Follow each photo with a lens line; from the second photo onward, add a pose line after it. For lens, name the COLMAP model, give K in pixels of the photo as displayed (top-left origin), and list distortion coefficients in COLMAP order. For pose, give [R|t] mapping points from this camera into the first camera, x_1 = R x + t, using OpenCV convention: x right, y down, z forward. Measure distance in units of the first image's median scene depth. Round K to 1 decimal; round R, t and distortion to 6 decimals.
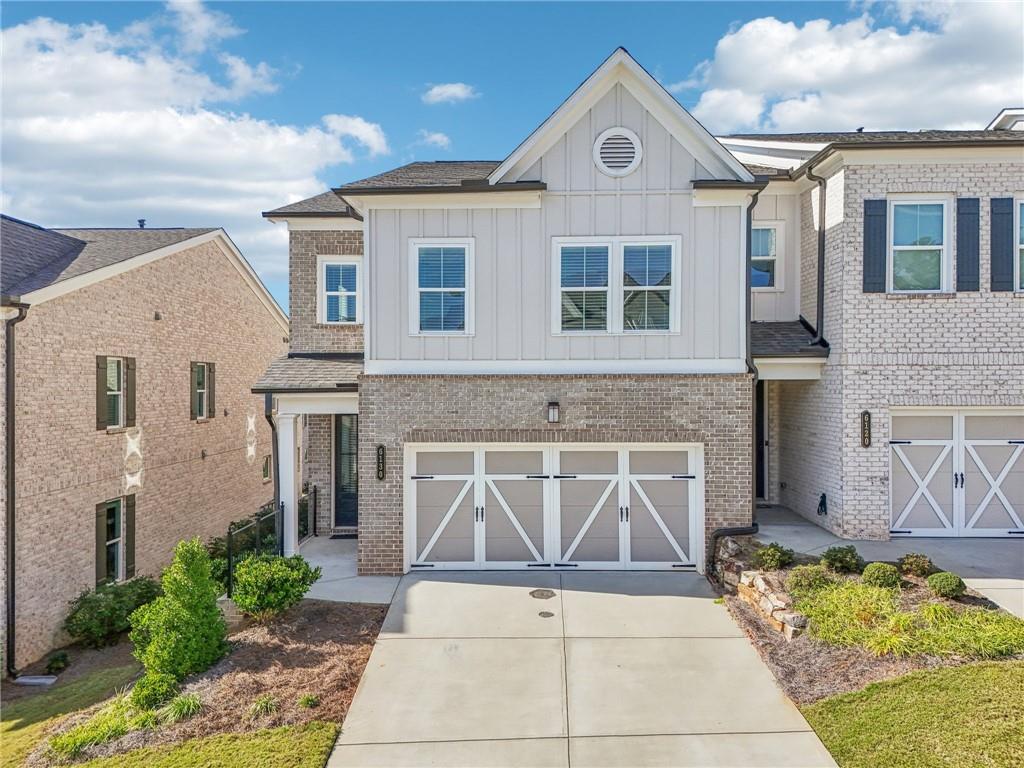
lens RADIAL K [[747.5, 0, 508.7], [0, 747.5, 401.7], [0, 0, 1]] dist [0.054817, -0.049806]
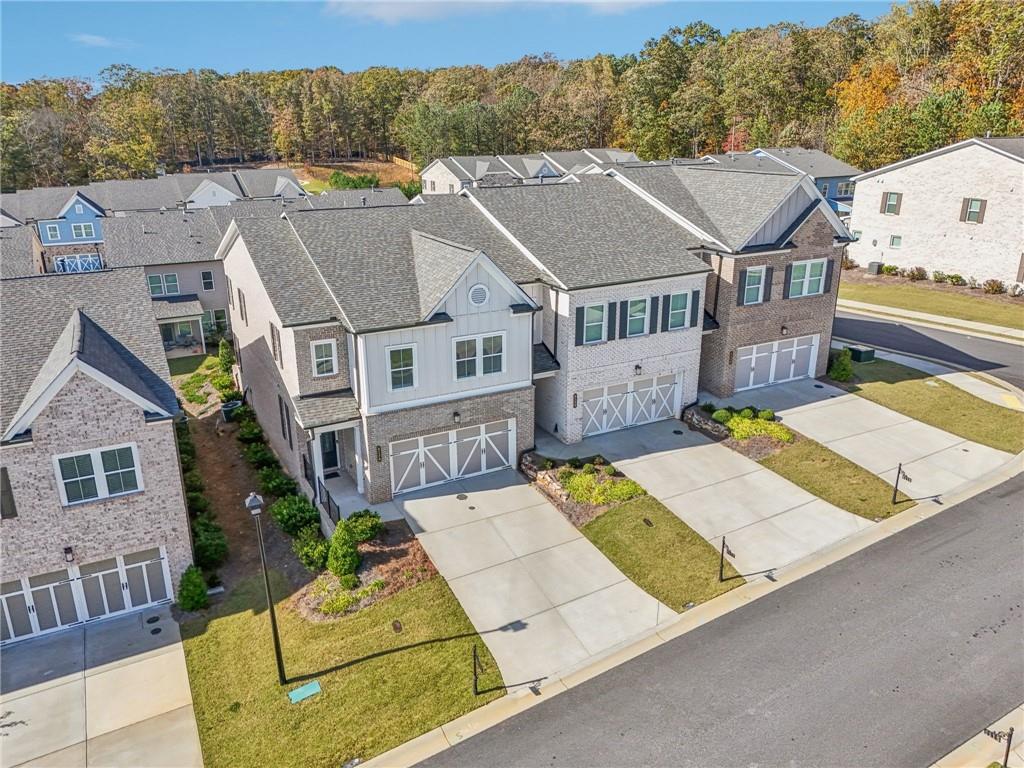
lens RADIAL K [[720.8, 0, 489.6], [0, 720.8, 394.4], [0, 0, 1]] dist [0.051834, -0.006636]
pose [[0.881781, -0.170230, 0.439869, -0.756472], [0.021625, 0.946209, 0.322833, -0.714959], [-0.471163, -0.275156, 0.838030, -0.771304]]
